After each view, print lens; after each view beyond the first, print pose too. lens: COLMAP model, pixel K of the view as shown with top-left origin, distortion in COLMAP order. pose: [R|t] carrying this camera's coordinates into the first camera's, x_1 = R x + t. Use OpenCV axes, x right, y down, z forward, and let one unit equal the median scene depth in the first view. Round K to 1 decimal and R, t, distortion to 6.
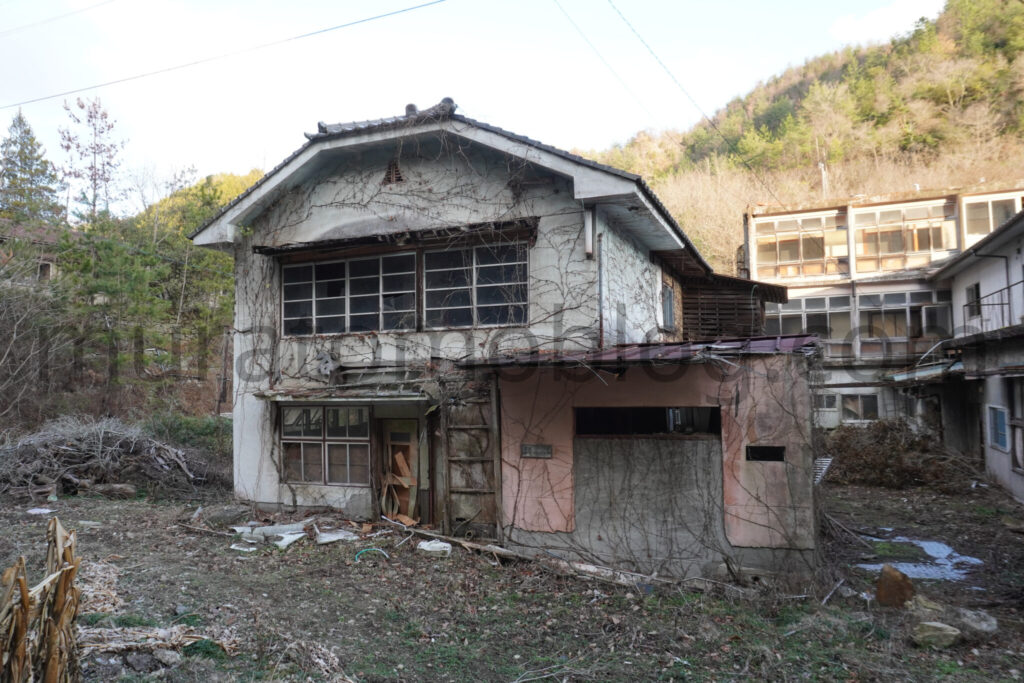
lens RADIAL K [[685.3, 0, 512.9], [0, 685.3, 343.7], [0, 0, 1]] dist [-0.039296, 0.021020]
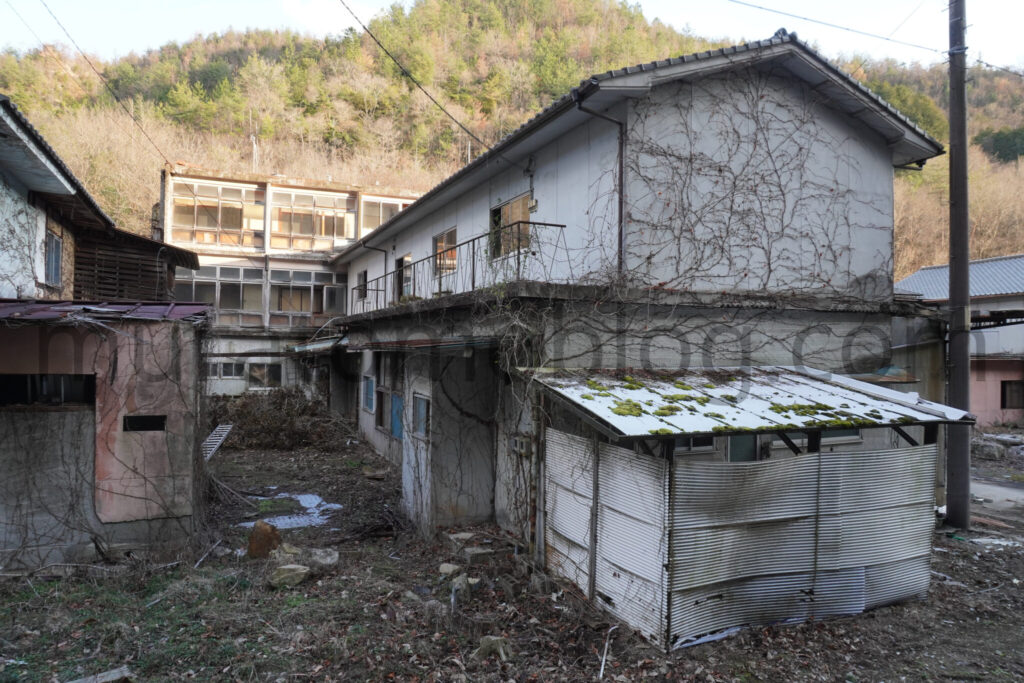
lens RADIAL K [[685.3, 0, 513.5], [0, 685.3, 340.2], [0, 0, 1]] dist [-0.039296, 0.021020]
pose [[0.692479, 0.037957, 0.720439, 0.024709], [-0.068005, 0.997603, 0.012807, -0.002460], [-0.718226, -0.057862, 0.693400, -0.022959]]
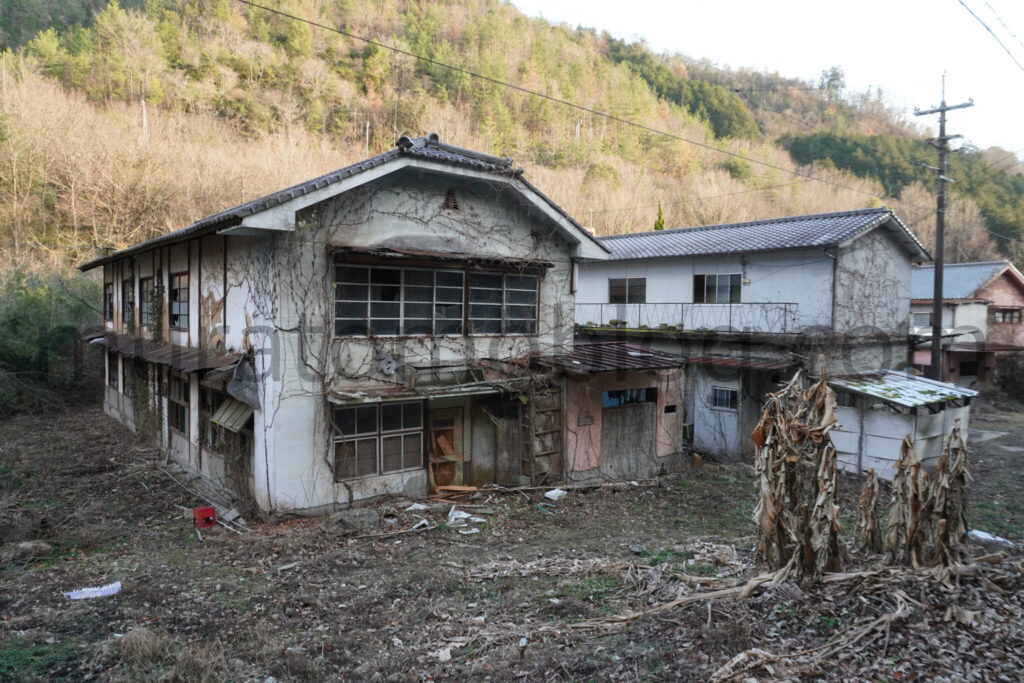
lens RADIAL K [[685.3, 0, 513.2], [0, 685.3, 341.5], [0, 0, 1]] dist [-0.039296, 0.021020]
pose [[0.475367, -0.011377, 0.879714, -1.138992], [-0.072157, 0.996043, 0.051873, -0.076595], [-0.876824, -0.088136, 0.472665, 0.326284]]
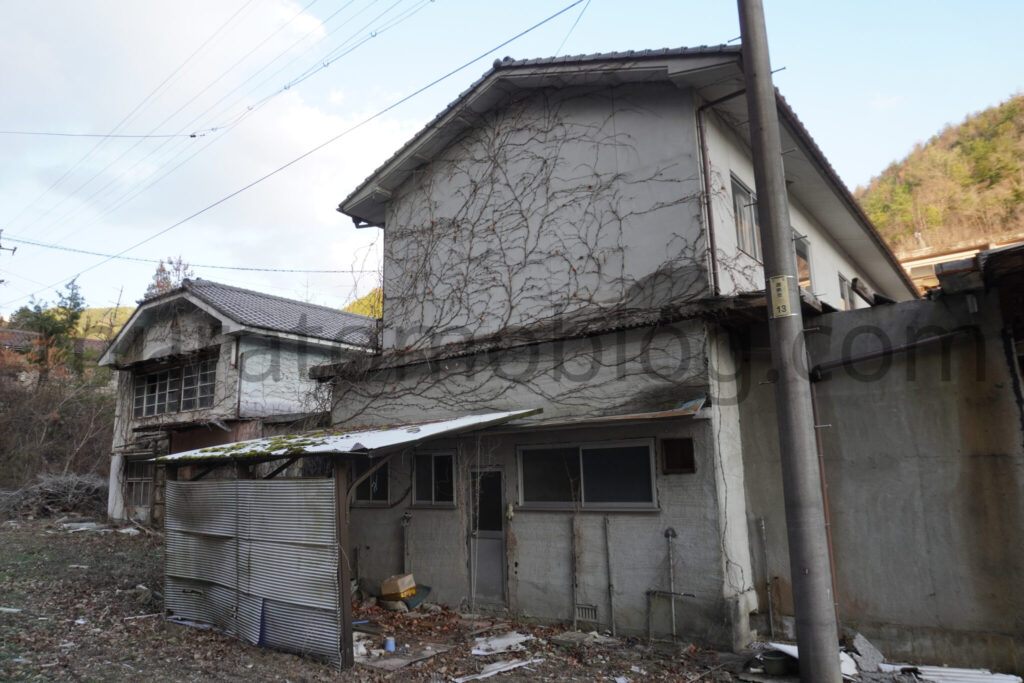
lens RADIAL K [[685.3, 0, 509.7], [0, 685.3, 345.3], [0, 0, 1]] dist [-0.039296, 0.021020]
pose [[0.964245, -0.048361, -0.260561, 1.053040], [0.015416, 0.991779, -0.127030, 0.040088], [0.264562, 0.118471, 0.957064, -0.388938]]
